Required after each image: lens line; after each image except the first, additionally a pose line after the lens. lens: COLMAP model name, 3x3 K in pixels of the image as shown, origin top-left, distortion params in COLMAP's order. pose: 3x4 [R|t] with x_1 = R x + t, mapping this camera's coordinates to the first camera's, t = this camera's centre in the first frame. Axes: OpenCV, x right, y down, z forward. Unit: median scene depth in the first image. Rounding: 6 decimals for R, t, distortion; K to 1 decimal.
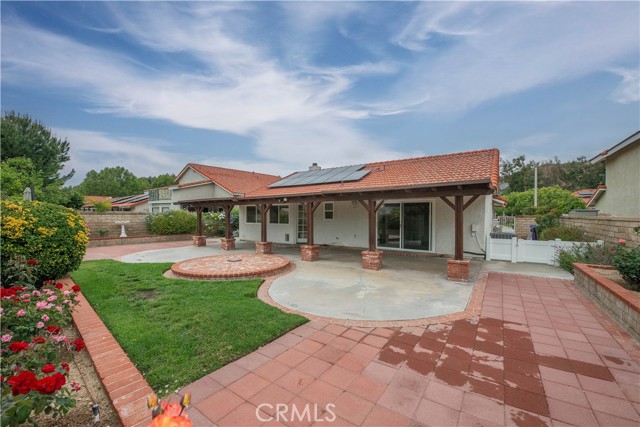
lens RADIAL K [[259.4, 0, 320.0], [0, 259.4, 220.7], [0, 0, 1]] dist [-0.000423, -0.009137]
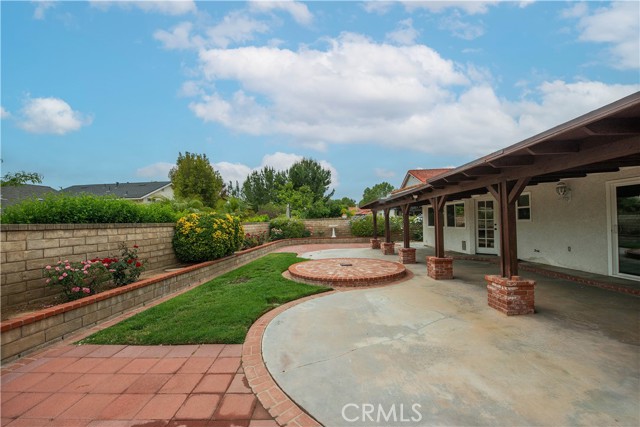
lens RADIAL K [[253.4, 0, 324.1], [0, 253.4, 220.8], [0, 0, 1]] dist [-0.012526, -0.004196]
pose [[0.587951, -0.019506, -0.808661, 0.402676], [0.005689, 0.999784, -0.019980, 0.009046], [0.808876, 0.007147, 0.587936, 0.393046]]
